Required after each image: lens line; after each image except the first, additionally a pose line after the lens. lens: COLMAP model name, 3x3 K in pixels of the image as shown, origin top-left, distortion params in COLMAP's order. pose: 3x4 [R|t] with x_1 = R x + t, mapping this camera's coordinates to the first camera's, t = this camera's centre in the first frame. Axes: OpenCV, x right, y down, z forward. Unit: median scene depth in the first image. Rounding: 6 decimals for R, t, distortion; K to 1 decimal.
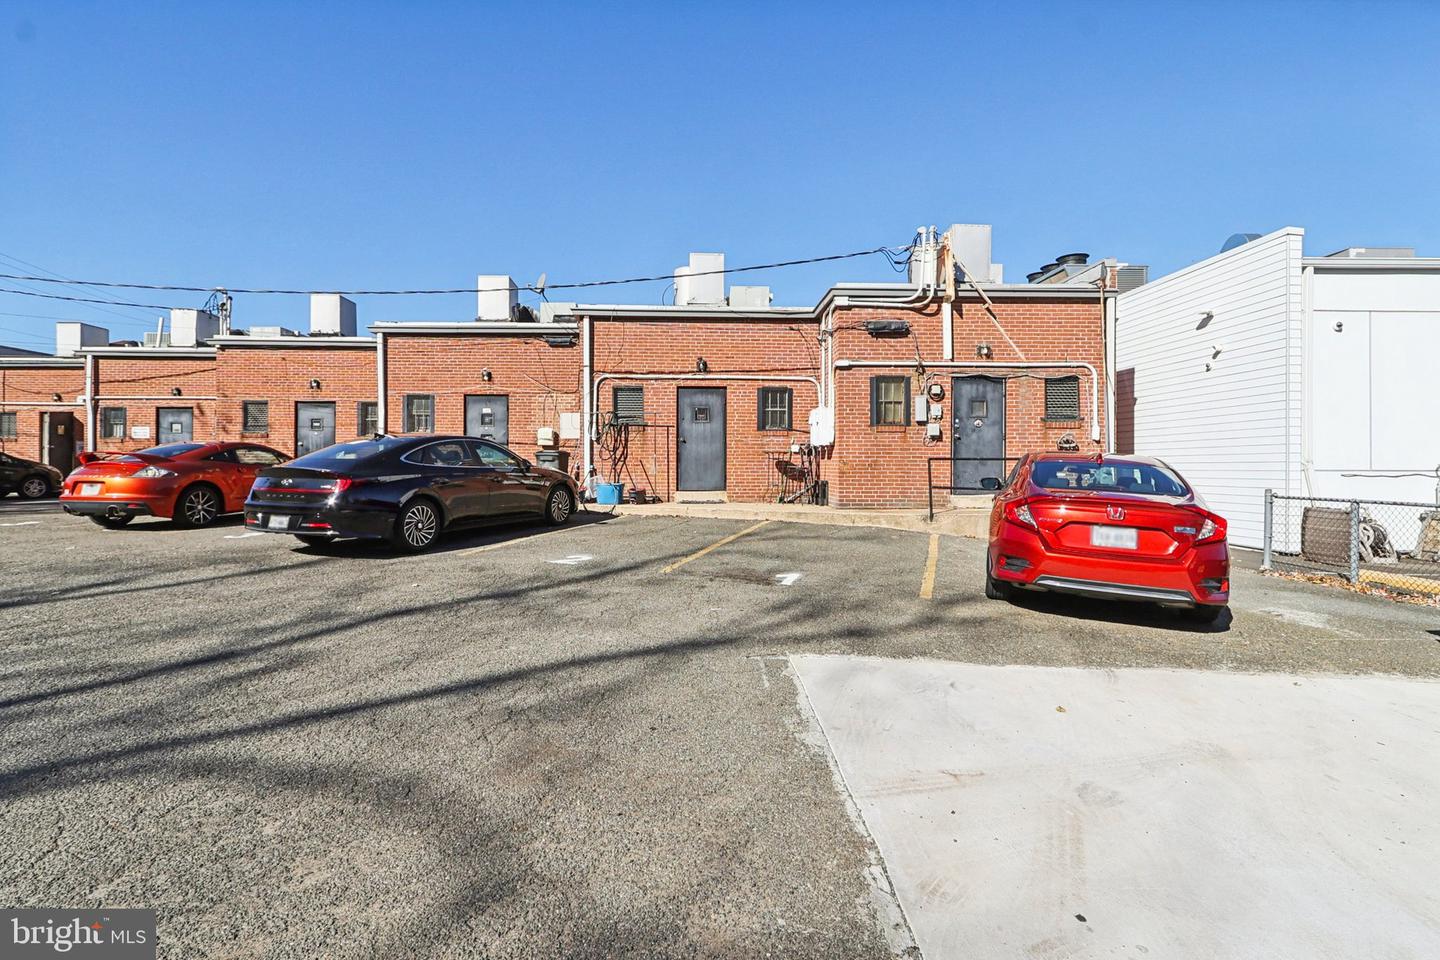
lens RADIAL K [[696.6, 0, 717.2], [0, 696.6, 465.0], [0, 0, 1]] dist [0.003786, 0.000929]
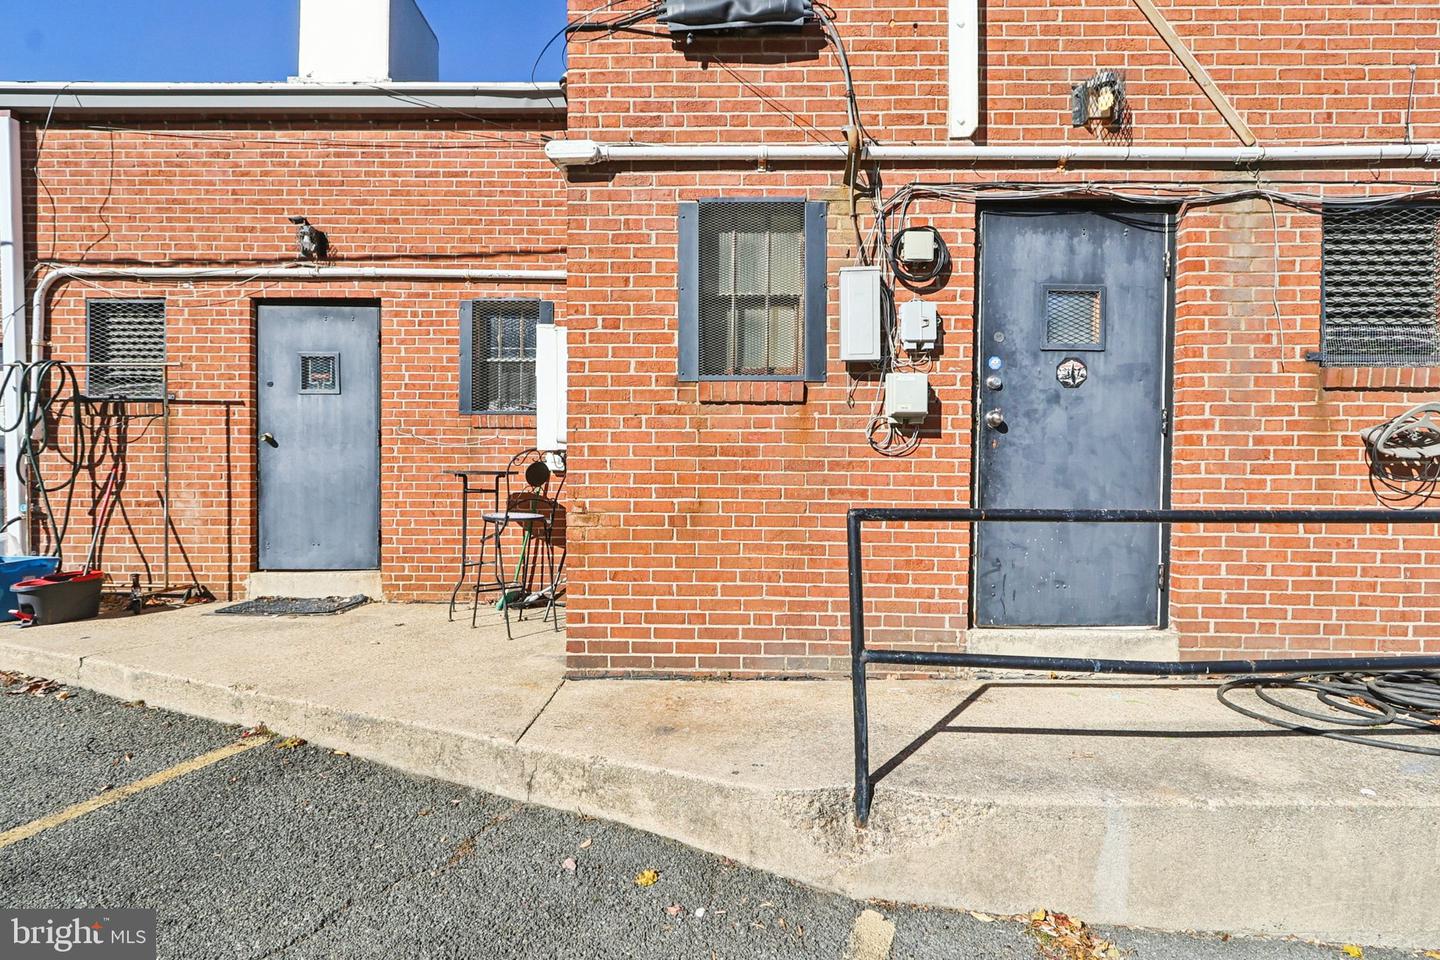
lens RADIAL K [[696.6, 0, 716.1], [0, 696.6, 495.3], [0, 0, 1]] dist [0.003786, 0.000929]
pose [[0.998980, 0.004149, -0.044955, 0.245100], [-0.003017, 0.999677, 0.025230, -0.017410], [0.045046, -0.025069, 0.998670, 0.713529]]
